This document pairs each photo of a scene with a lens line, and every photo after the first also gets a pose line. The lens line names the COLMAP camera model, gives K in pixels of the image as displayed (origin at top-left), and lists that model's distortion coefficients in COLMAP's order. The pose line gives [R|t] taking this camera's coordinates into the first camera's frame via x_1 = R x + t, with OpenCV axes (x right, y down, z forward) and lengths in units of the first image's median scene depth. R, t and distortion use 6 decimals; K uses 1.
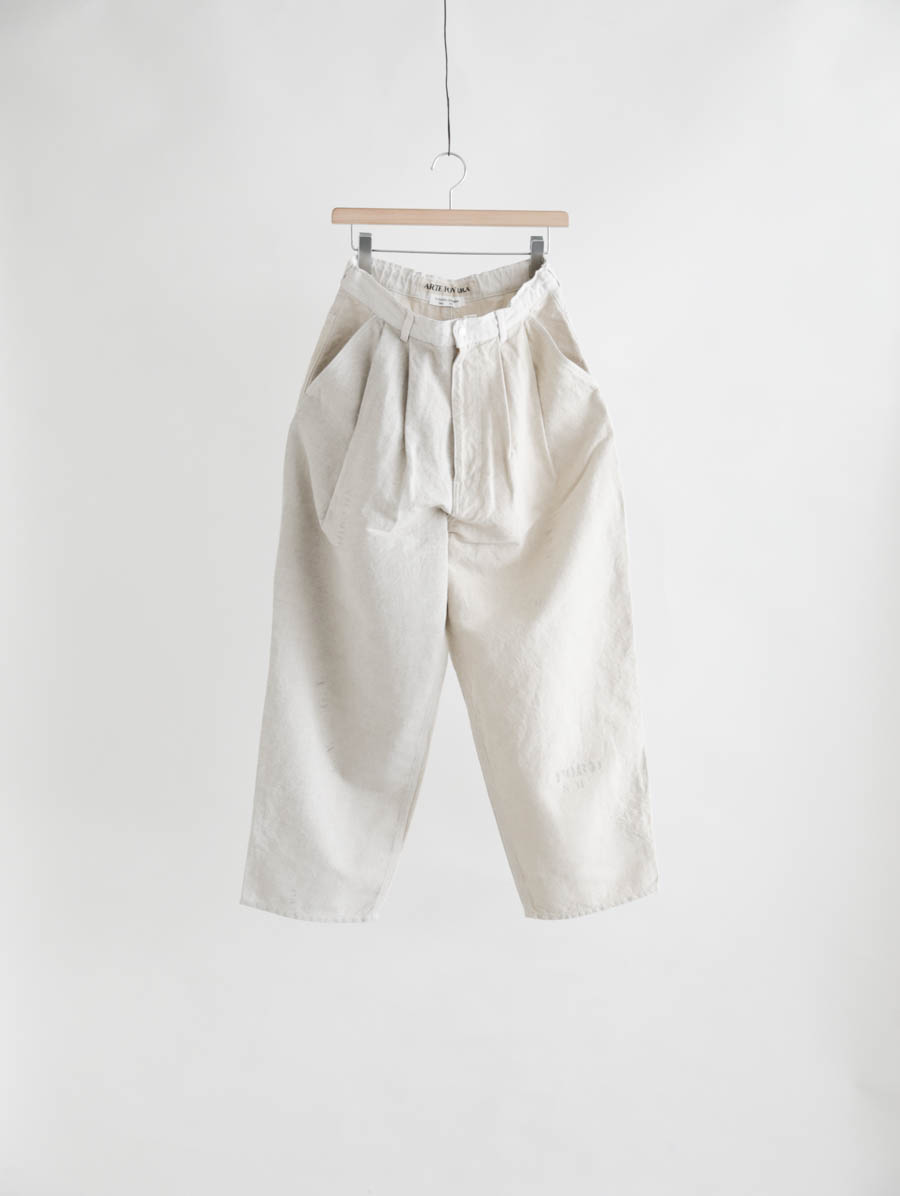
lens RADIAL K [[1745.3, 0, 450.0], [0, 1745.3, 598.0], [0, 0, 1]] dist [0.012847, 0.180832]
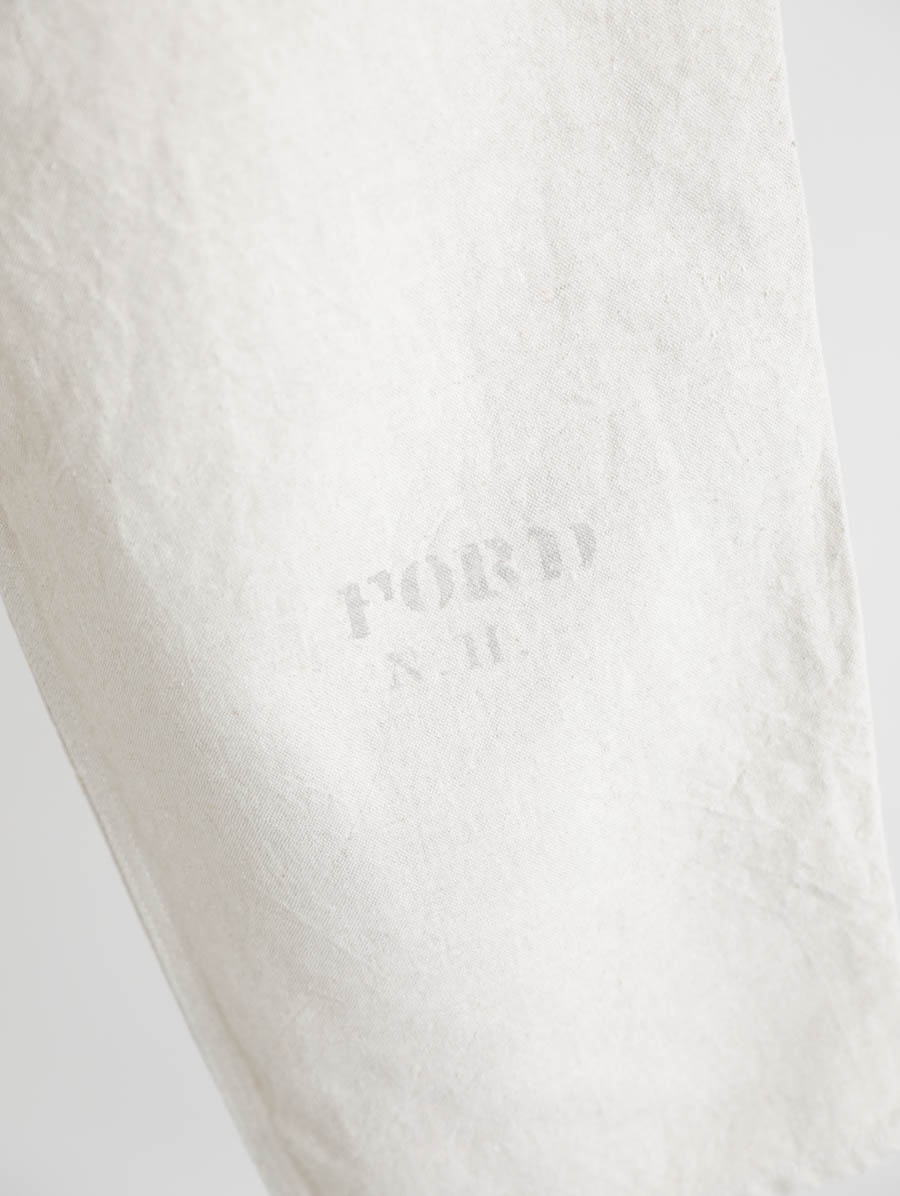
lens RADIAL K [[2362.7, 0, 450.0], [0, 2362.7, 598.0], [0, 0, 1]] dist [0.066388, 0.151183]
pose [[0.991301, -0.015804, -0.130666, 0.108061], [0.028425, 0.995043, 0.095293, 0.078950], [0.128512, -0.098178, 0.986836, 0.765829]]
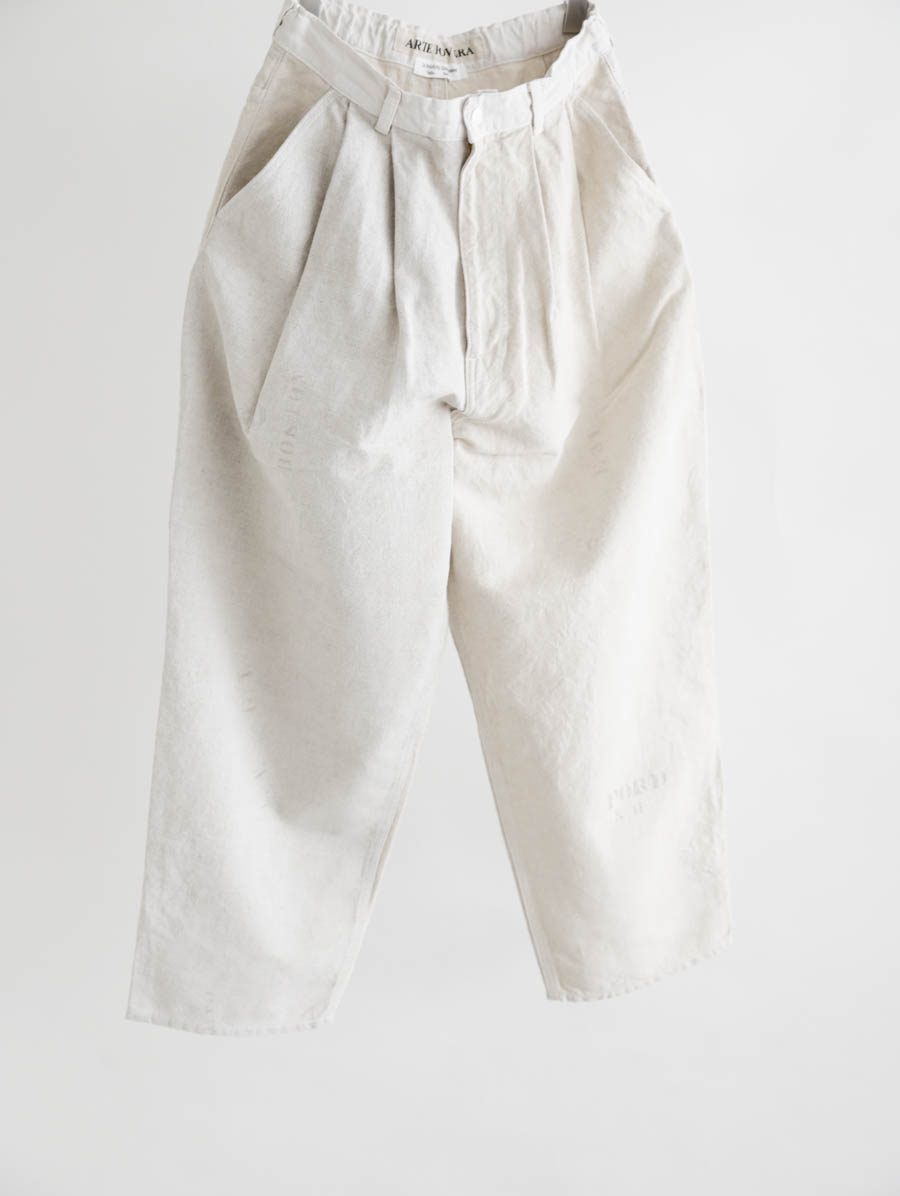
lens RADIAL K [[1745.3, 0, 450.0], [0, 1745.3, 598.0], [0, 0, 1]] dist [0.012847, 0.180832]
pose [[0.981449, -0.039205, 0.187673, -0.123728], [0.026720, 0.997287, 0.068598, -0.023154], [-0.189853, -0.062310, 0.979833, 0.368636]]
